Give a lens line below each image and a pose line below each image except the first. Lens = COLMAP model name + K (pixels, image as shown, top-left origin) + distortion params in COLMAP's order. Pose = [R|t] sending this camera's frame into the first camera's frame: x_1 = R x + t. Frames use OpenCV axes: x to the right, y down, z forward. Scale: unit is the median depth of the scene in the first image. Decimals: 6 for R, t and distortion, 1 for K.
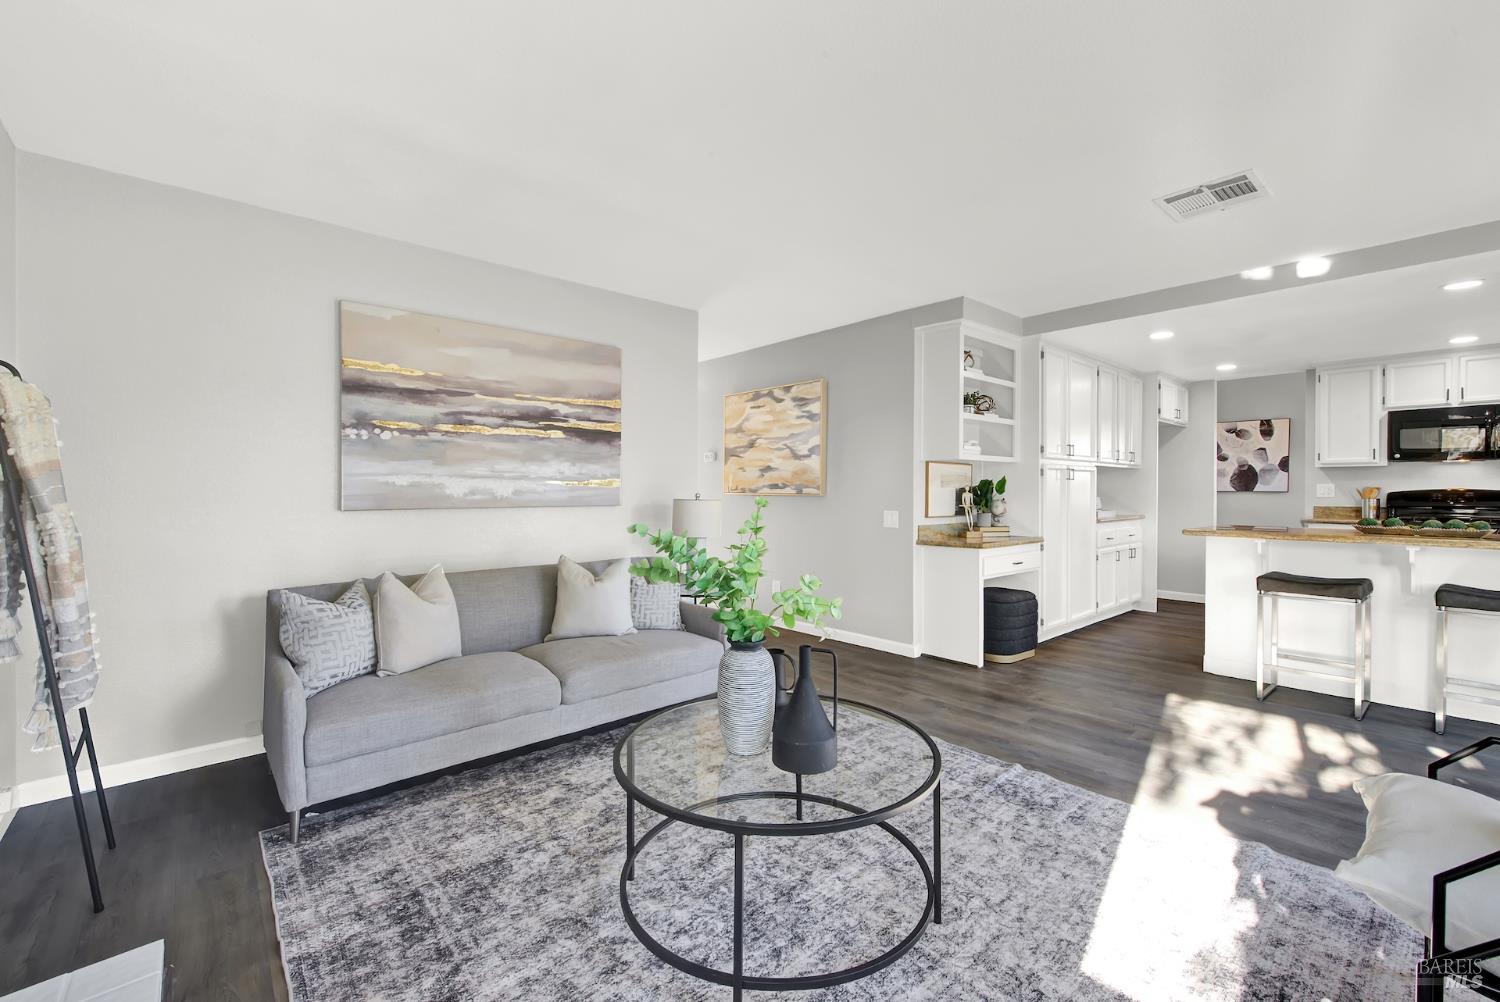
lens RADIAL K [[629.3, 0, 756.0], [0, 629.3, 497.5], [0, 0, 1]] dist [0.000713, -0.000560]
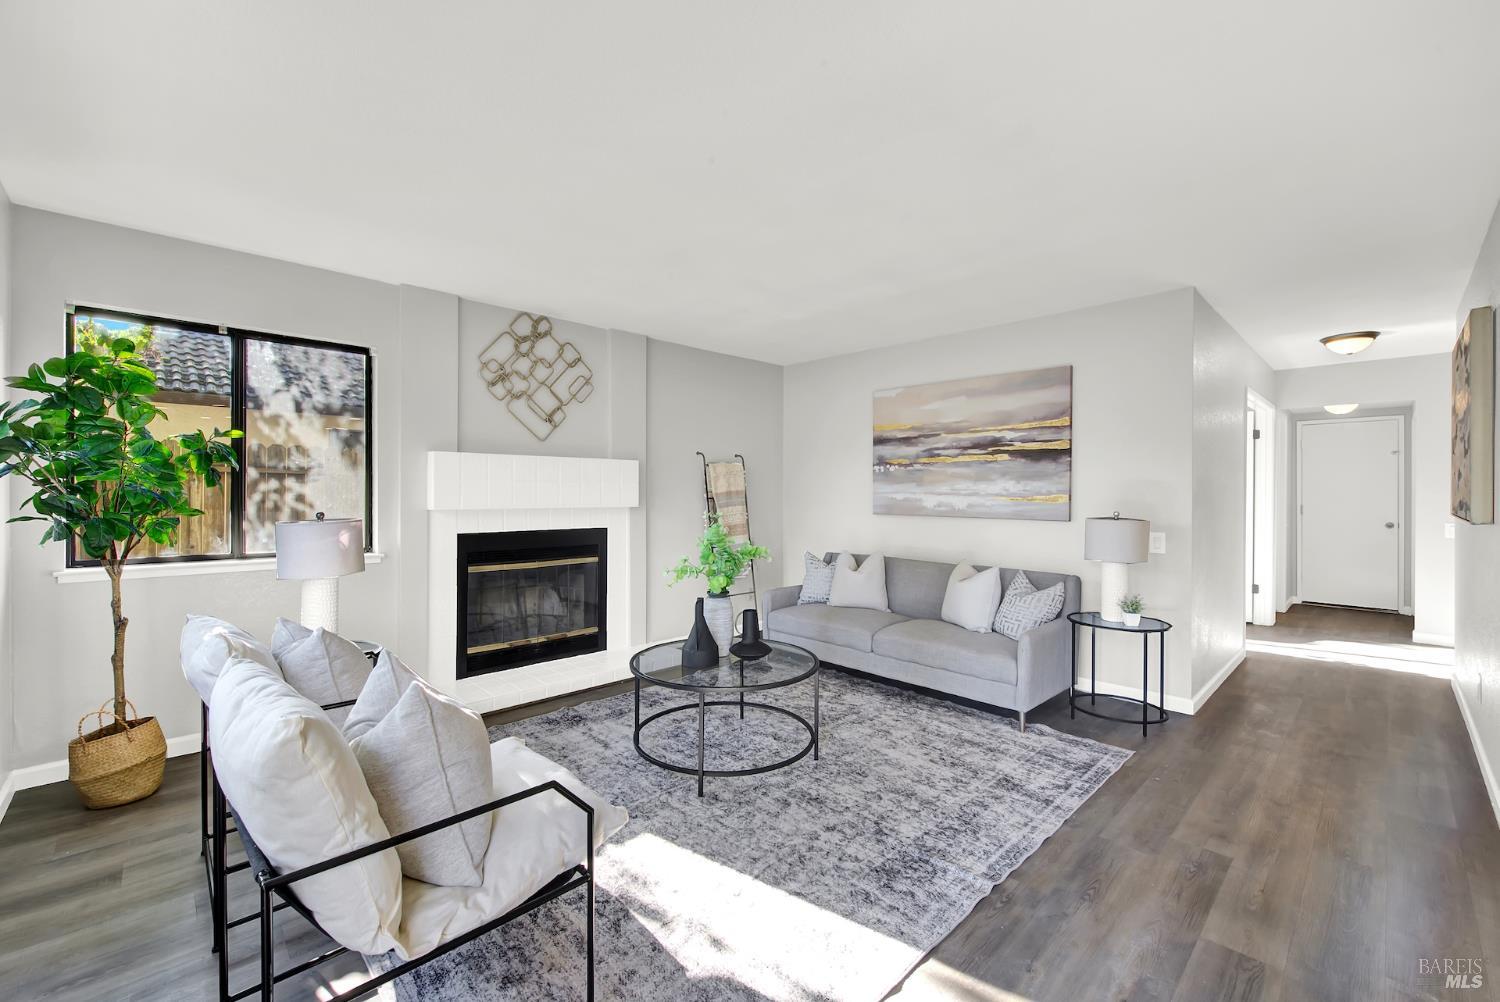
lens RADIAL K [[616.4, 0, 744.0], [0, 616.4, 495.0], [0, 0, 1]] dist [0.000593, -0.000259]
pose [[0.033656, 0.006654, -0.999411, 0.834776], [-0.016010, 0.999853, 0.006118, -0.029848], [0.999305, 0.015795, 0.033757, 0.490493]]
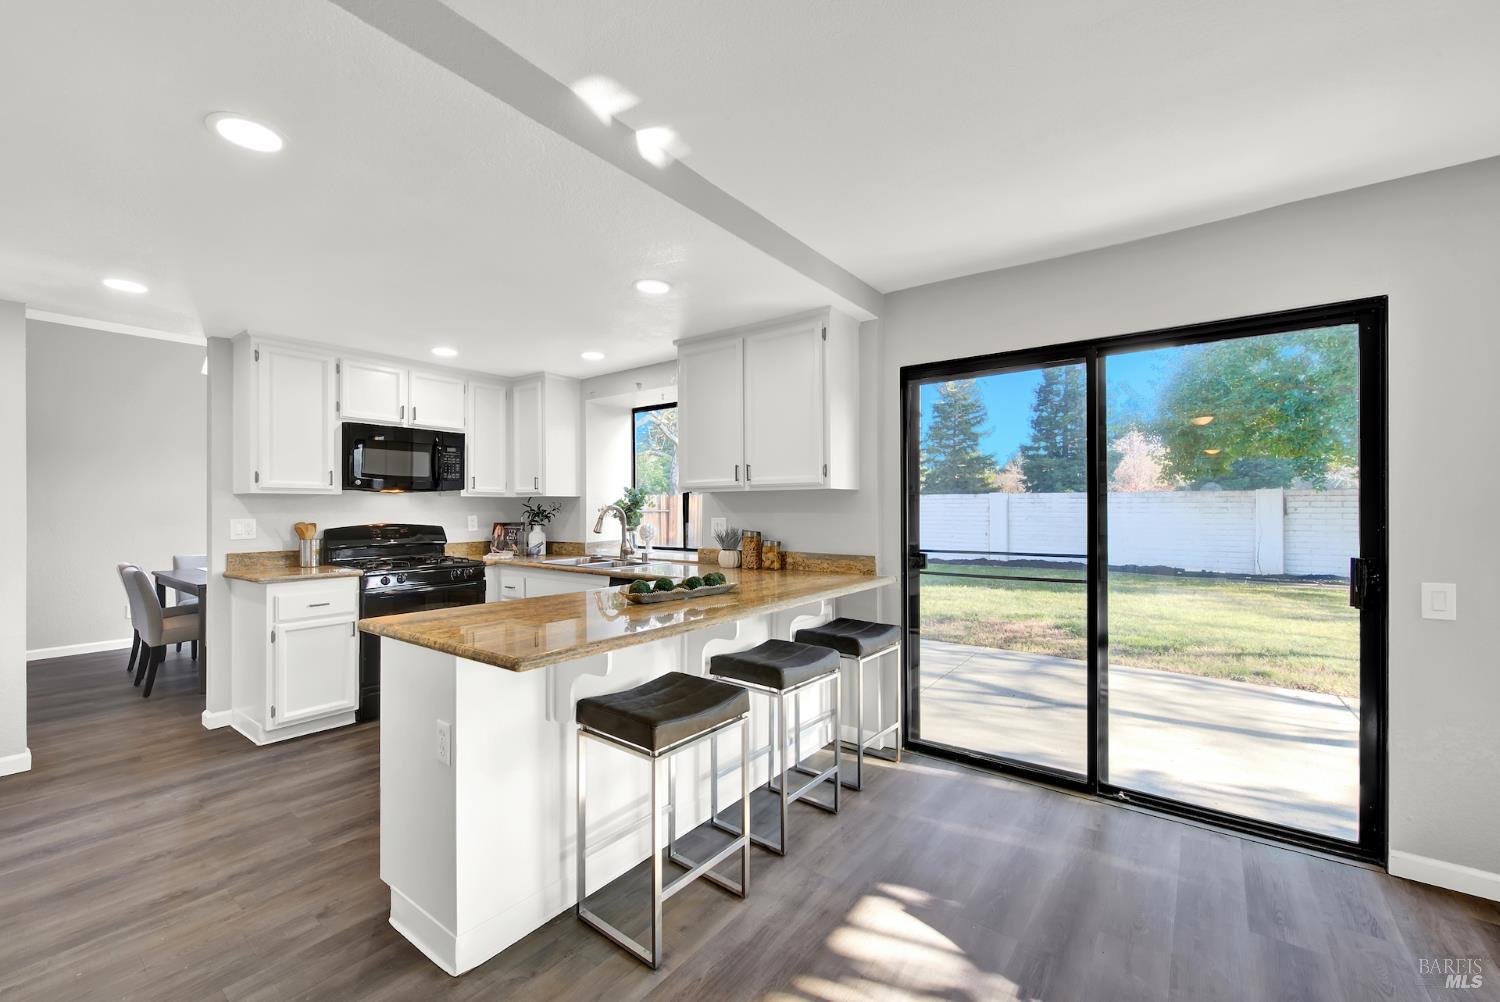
lens RADIAL K [[605.8, 0, 749.6], [0, 605.8, 507.9], [0, 0, 1]] dist [0.003696, -0.004762]
pose [[-0.198388, 0.001965, 0.980122, 0.299872], [0.012102, 0.999927, 0.000445, -0.043324], [-0.980049, 0.011950, -0.198397, 0.984904]]
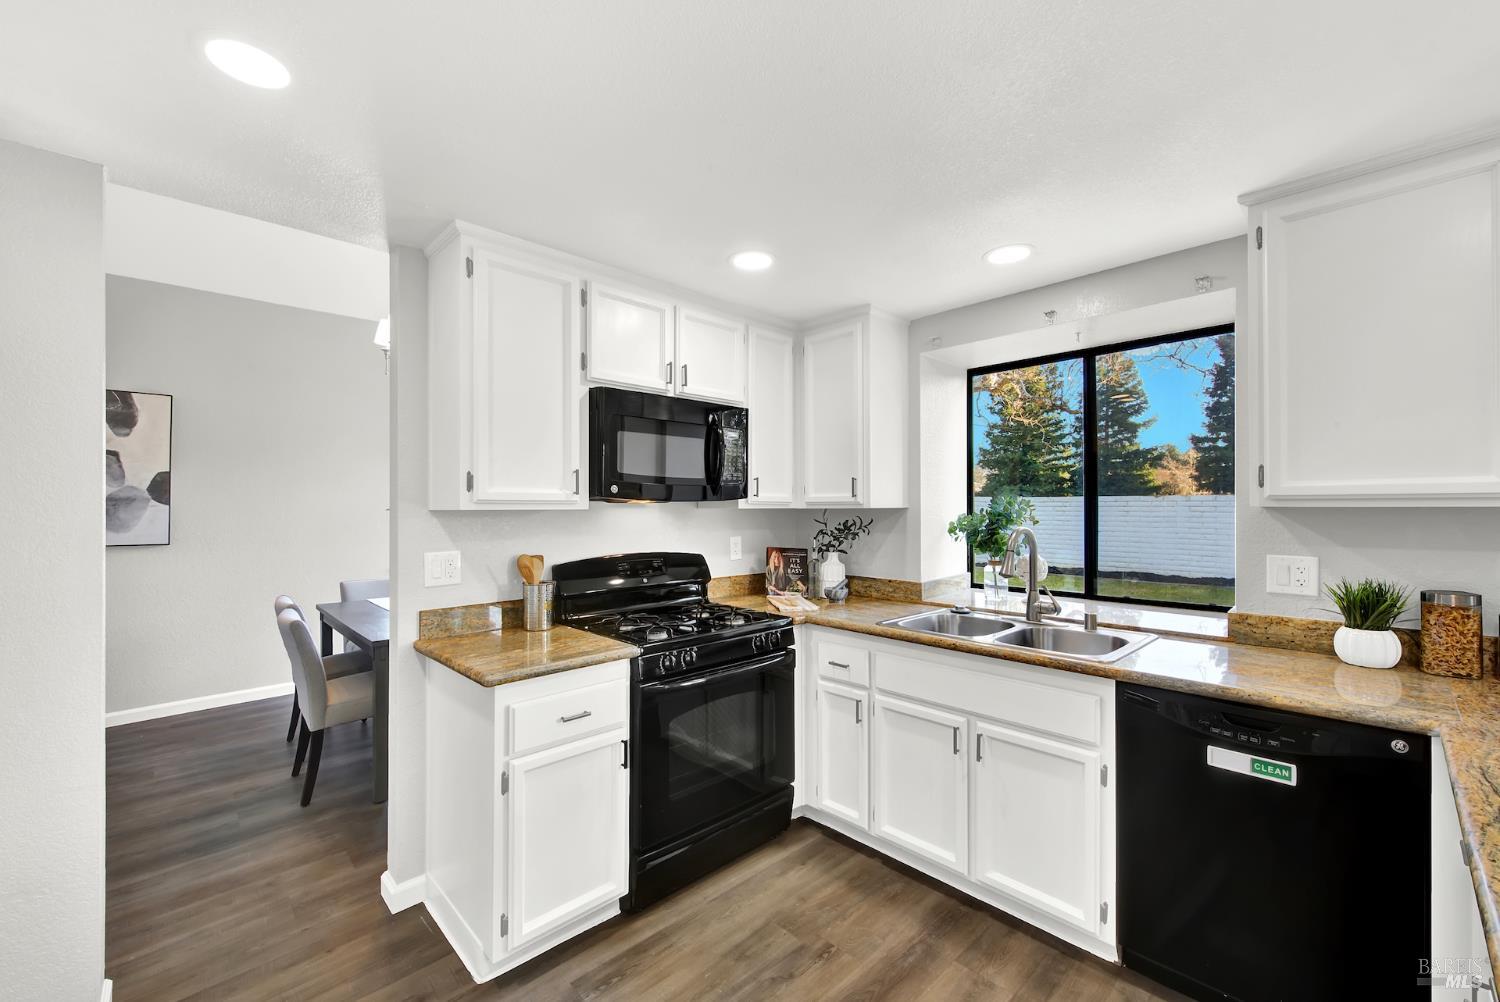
lens RADIAL K [[605.8, 0, 749.0], [0, 605.8, 505.0], [0, 0, 1]] dist [0.000084, -0.000120]
pose [[-0.029430, 0.005430, 0.999552, 0.842559], [0.012539, 0.999909, -0.005062, -0.074117], [-0.999488, 0.012384, -0.029495, 1.323131]]
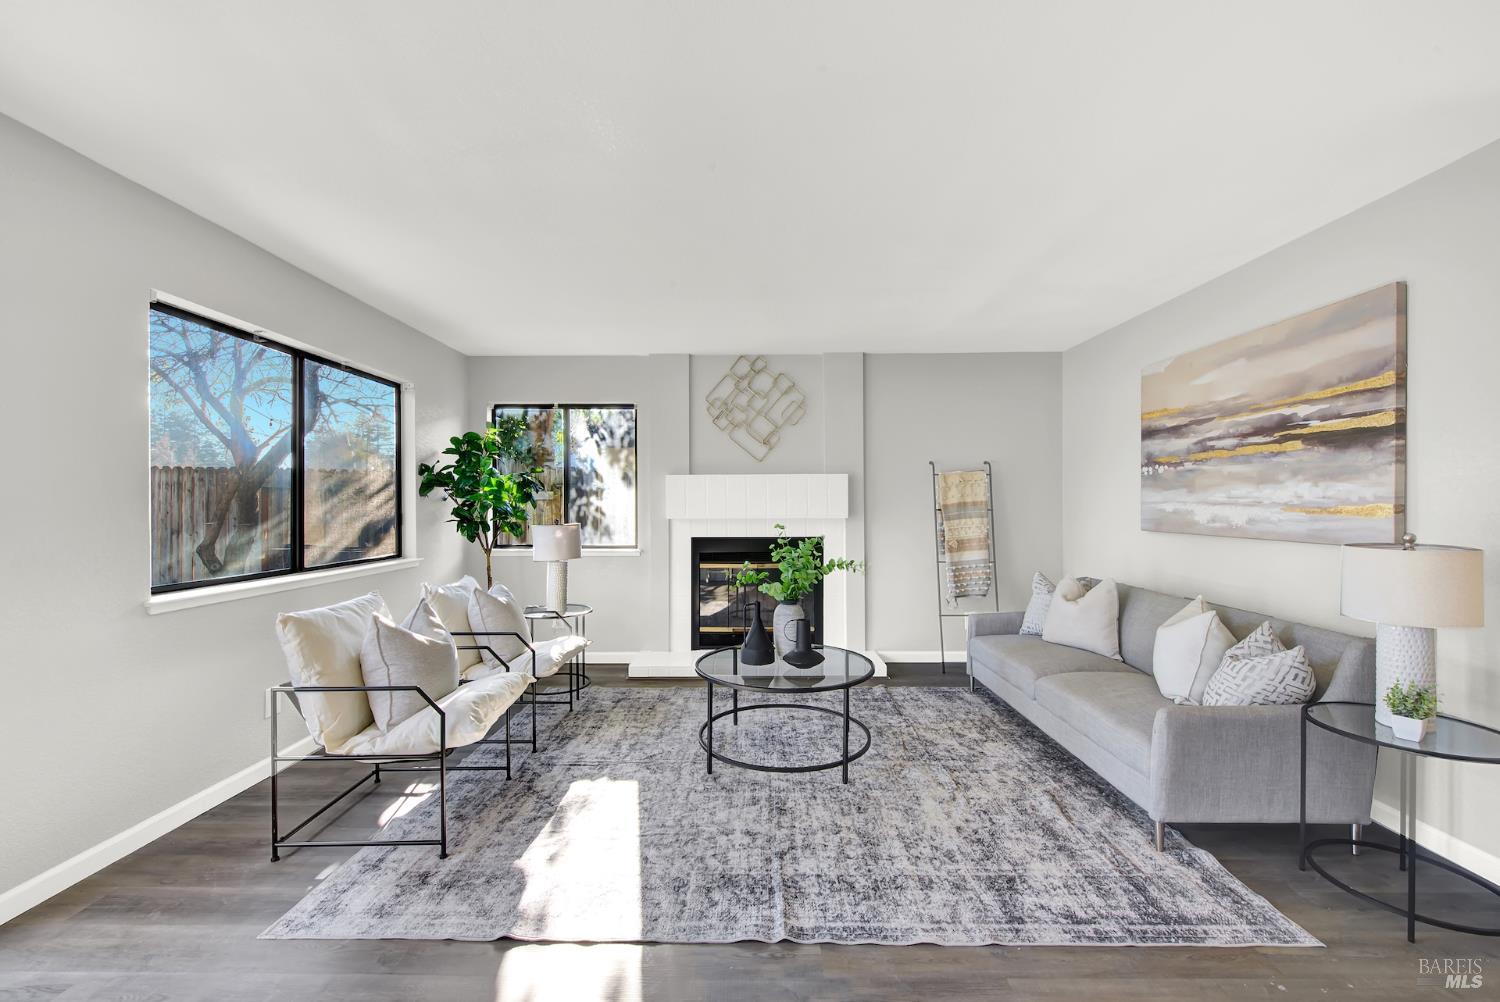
lens RADIAL K [[608.3, 0, 748.5], [0, 608.3, 507.2], [0, 0, 1]] dist [0.006324, -0.005603]
pose [[-0.671819, 0.008964, -0.740661, 0.678494], [-0.003093, 0.999884, 0.014906, -0.036510], [0.740708, 0.012305, -0.671714, 1.029279]]
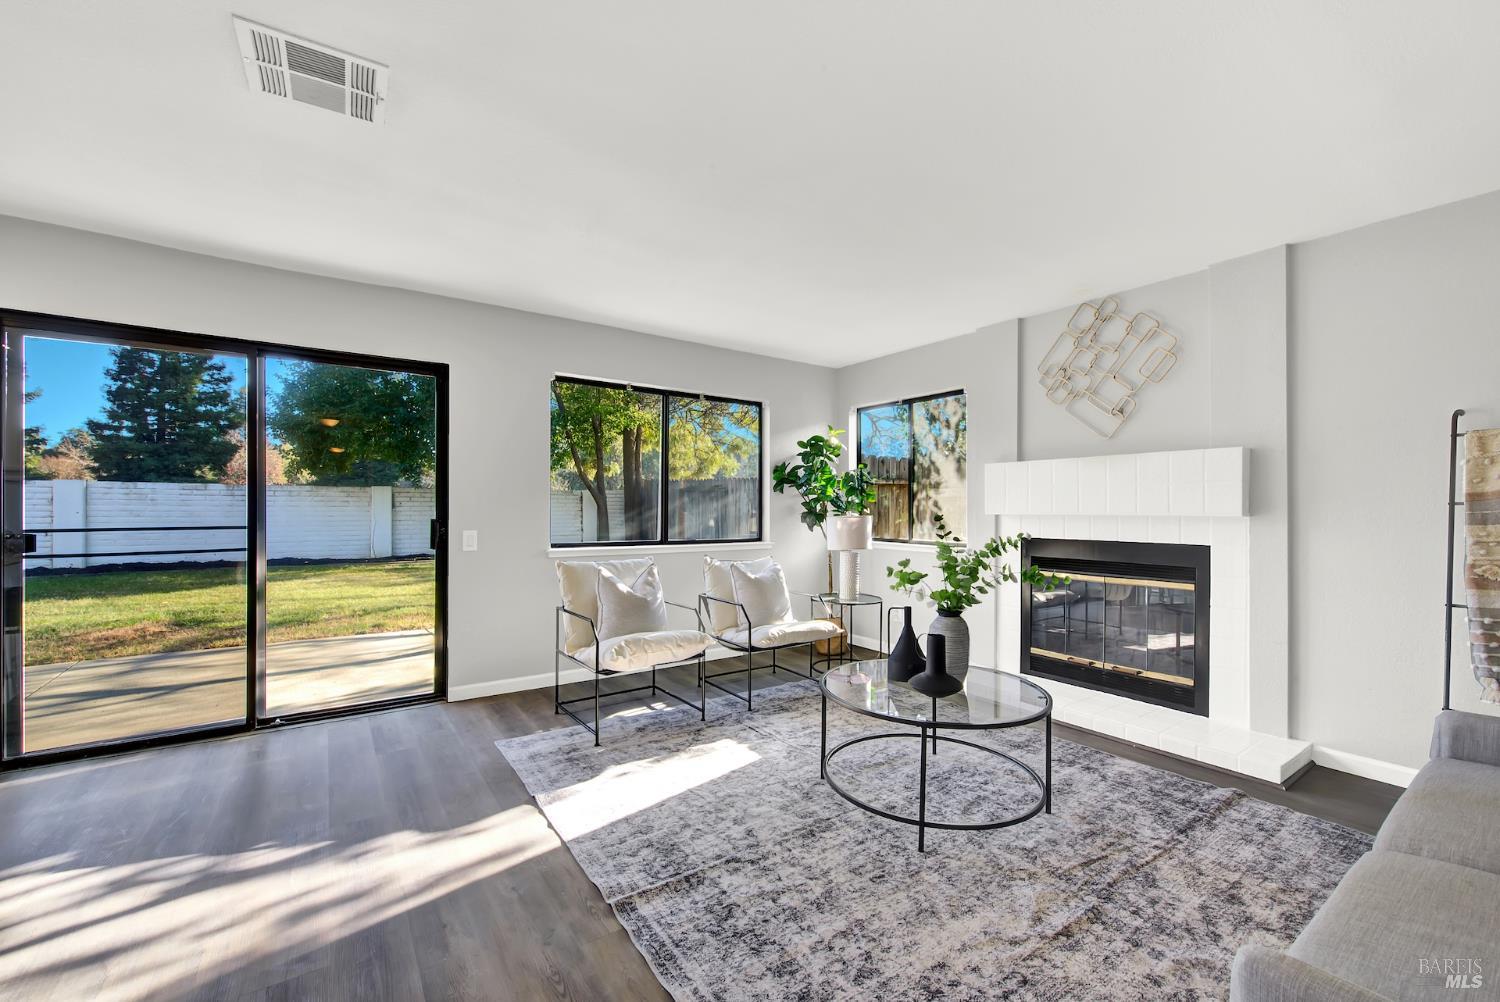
lens RADIAL K [[608.3, 0, 748.5], [0, 608.3, 507.2], [0, 0, 1]] dist [0.006324, -0.005603]
pose [[-0.993006, -0.001186, 0.118059, 0.137834], [-0.000010, 0.999950, 0.009954, -0.015975], [-0.118065, 0.009883, -0.992957, 1.205884]]
